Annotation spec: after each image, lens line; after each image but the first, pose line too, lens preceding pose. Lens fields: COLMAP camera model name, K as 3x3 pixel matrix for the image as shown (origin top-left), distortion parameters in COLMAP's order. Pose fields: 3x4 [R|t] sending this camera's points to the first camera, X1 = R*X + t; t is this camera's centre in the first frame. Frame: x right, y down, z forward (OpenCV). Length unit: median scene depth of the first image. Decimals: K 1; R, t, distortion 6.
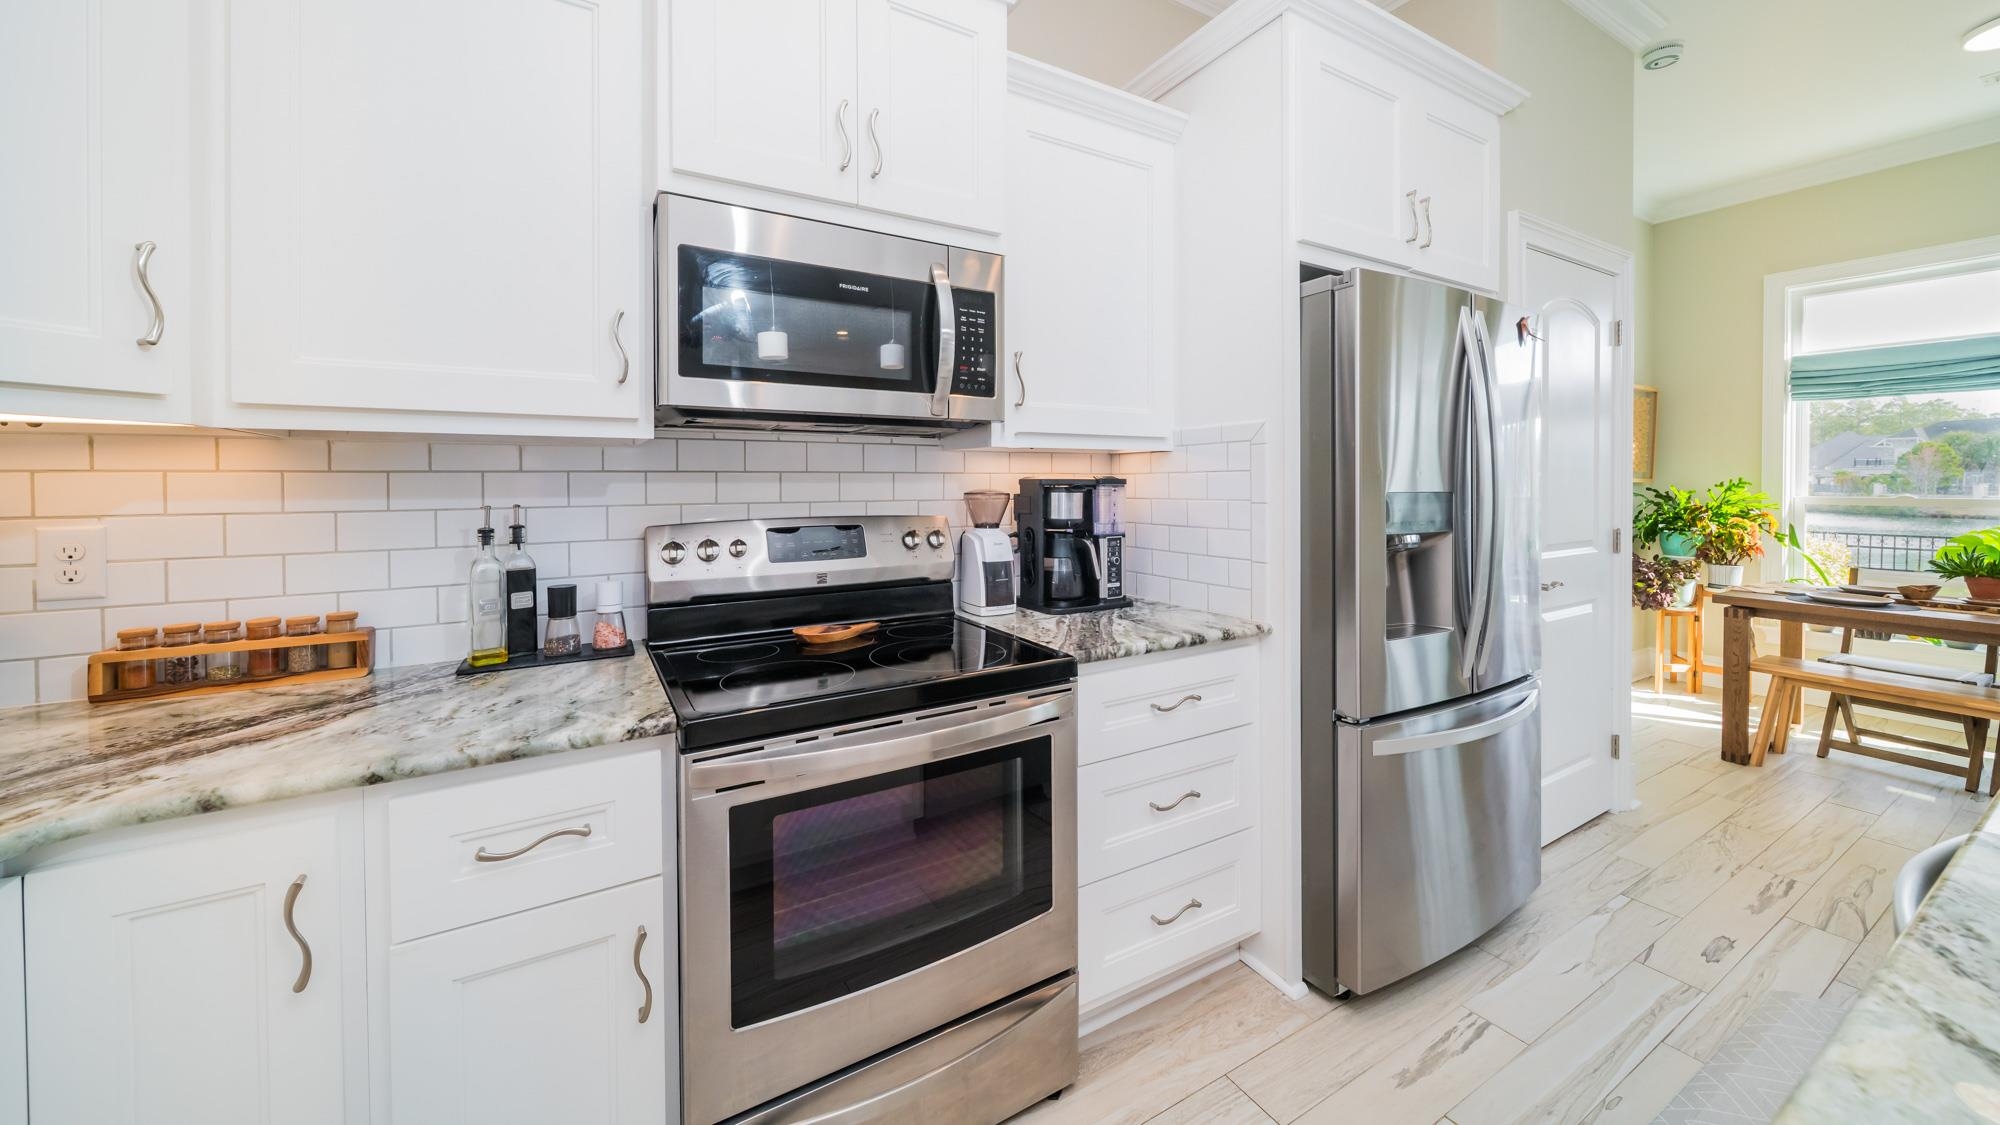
lens RADIAL K [[719.9, 0, 1011.1], [0, 719.9, 488.5], [0, 0, 1]] dist [-0.002005, -0.000191]
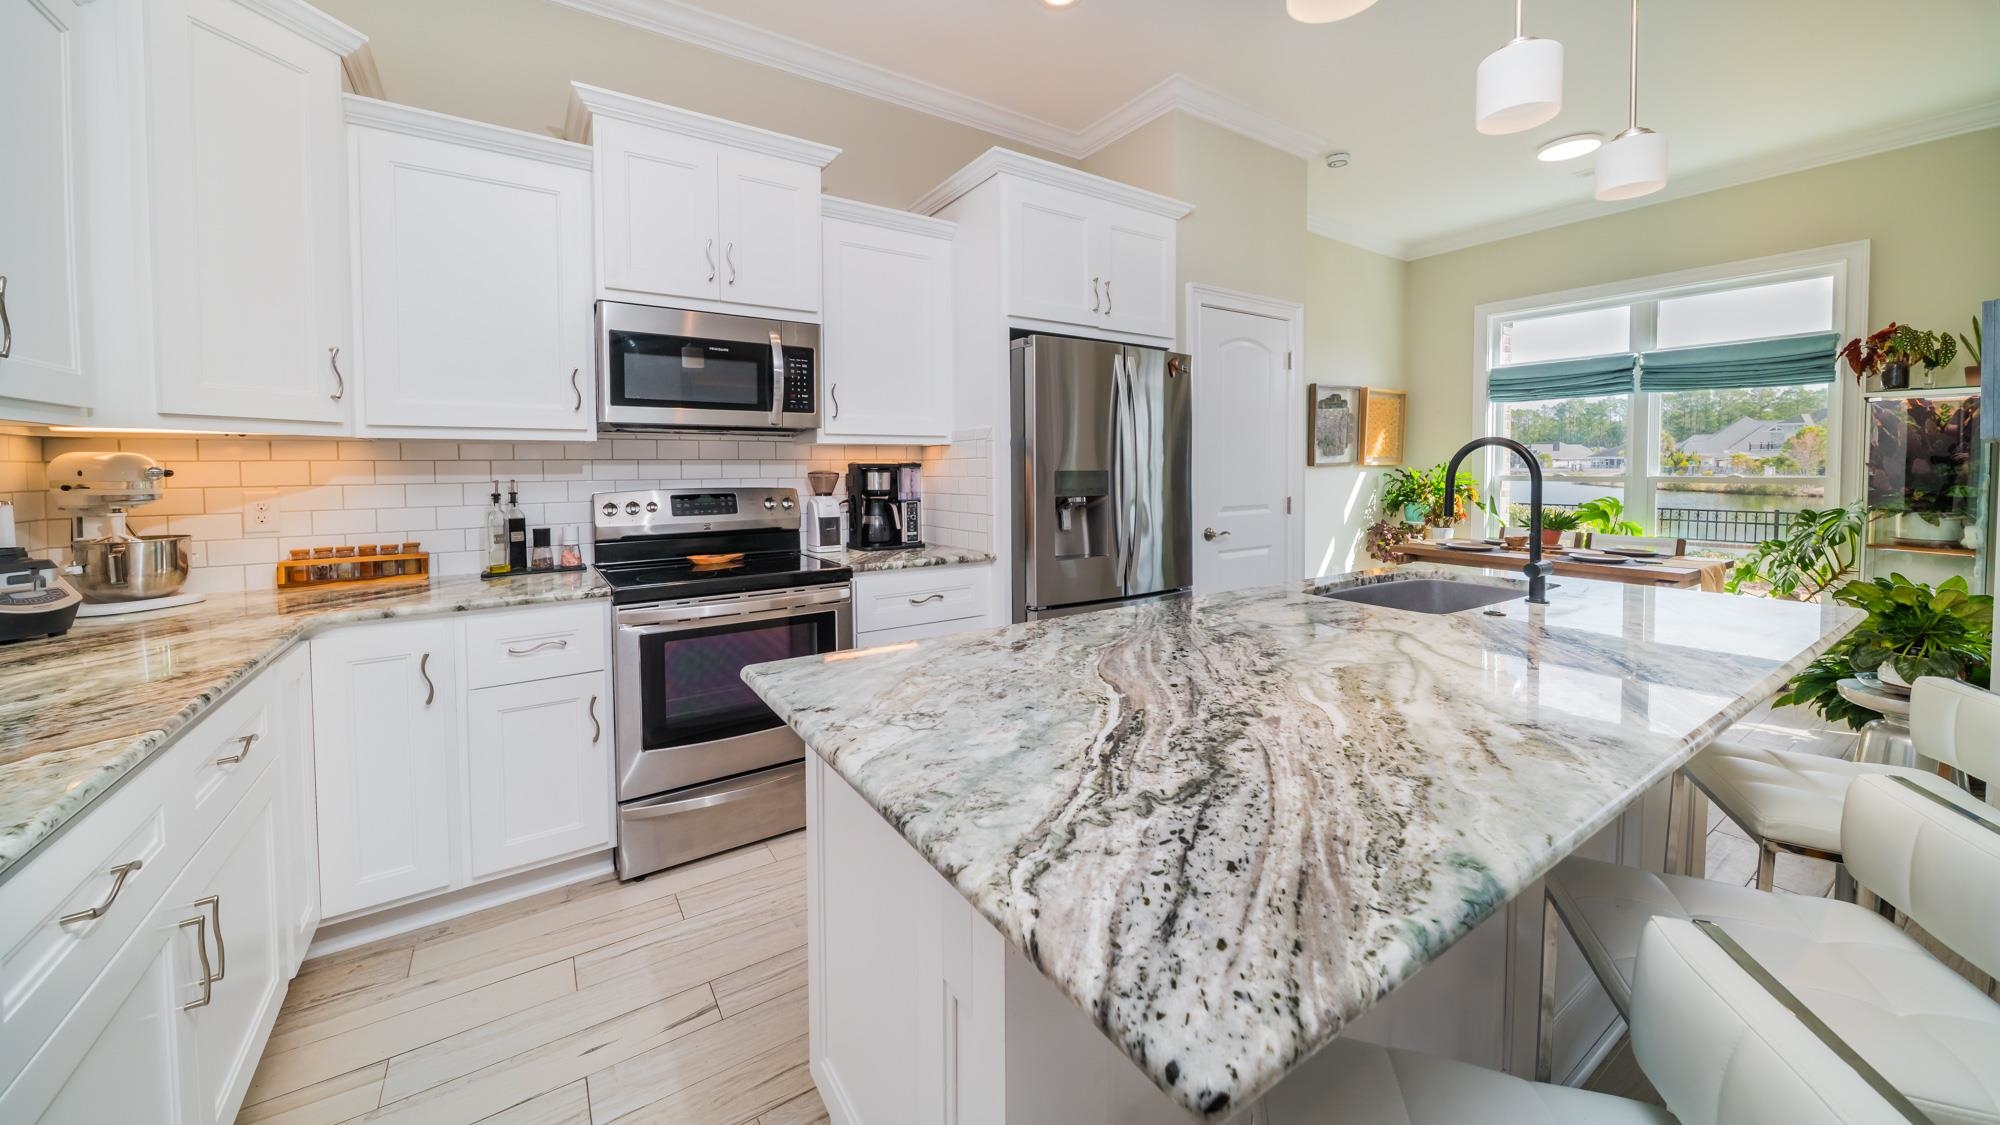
lens RADIAL K [[719.9, 0, 1011.1], [0, 719.9, 488.5], [0, 0, 1]] dist [-0.002005, -0.000191]
pose [[0.998300, -0.004323, 0.058119, 0.327441], [0.003063, 0.999759, 0.021761, 0.008783], [-0.058199, -0.021546, 0.998072, -0.648890]]
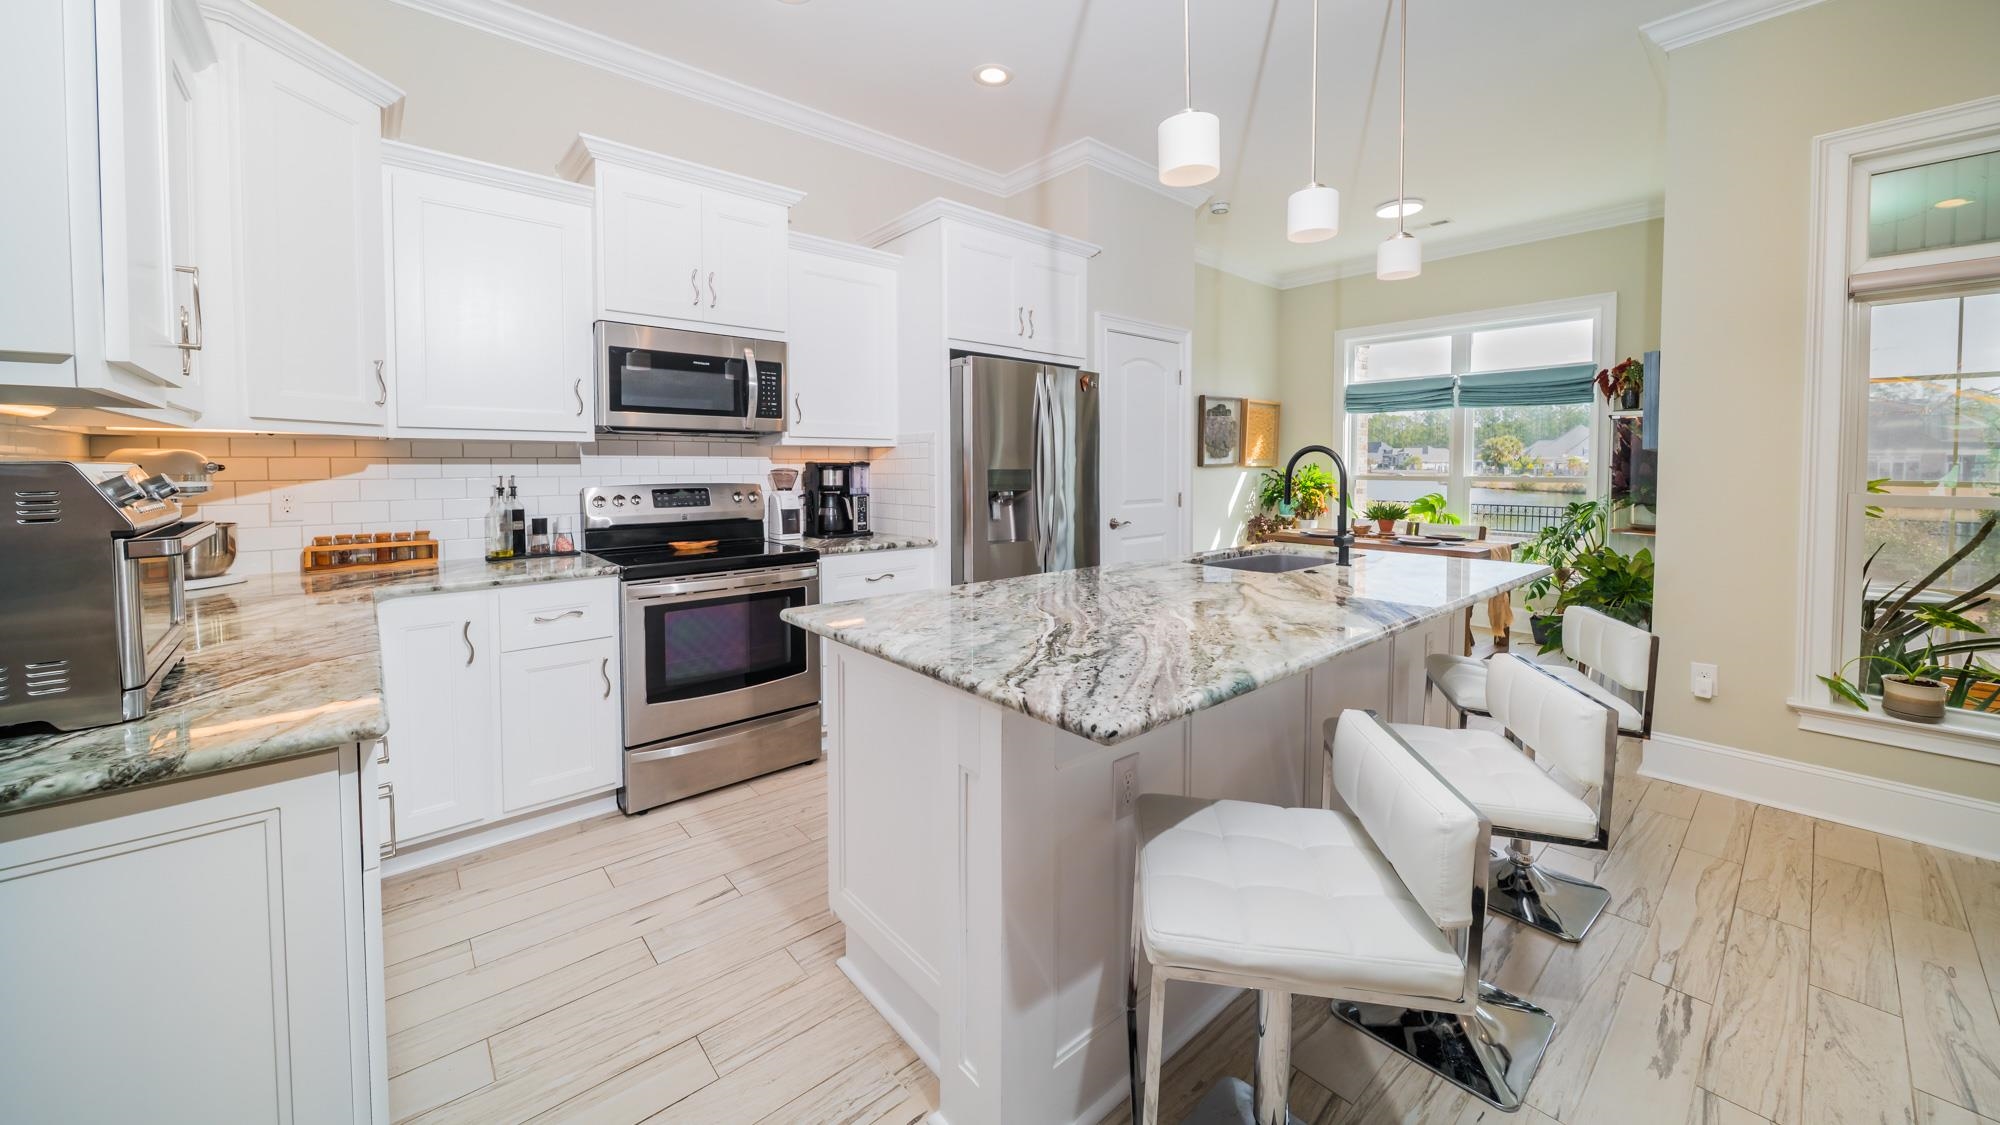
lens RADIAL K [[719.9, 0, 1011.1], [0, 719.9, 488.5], [0, 0, 1]] dist [-0.002005, -0.000191]
pose [[0.983265, -0.003546, 0.182144, 0.224606], [-0.000512, 0.999753, 0.022230, 0.013067], [-0.182178, -0.021951, 0.983021, -0.966723]]
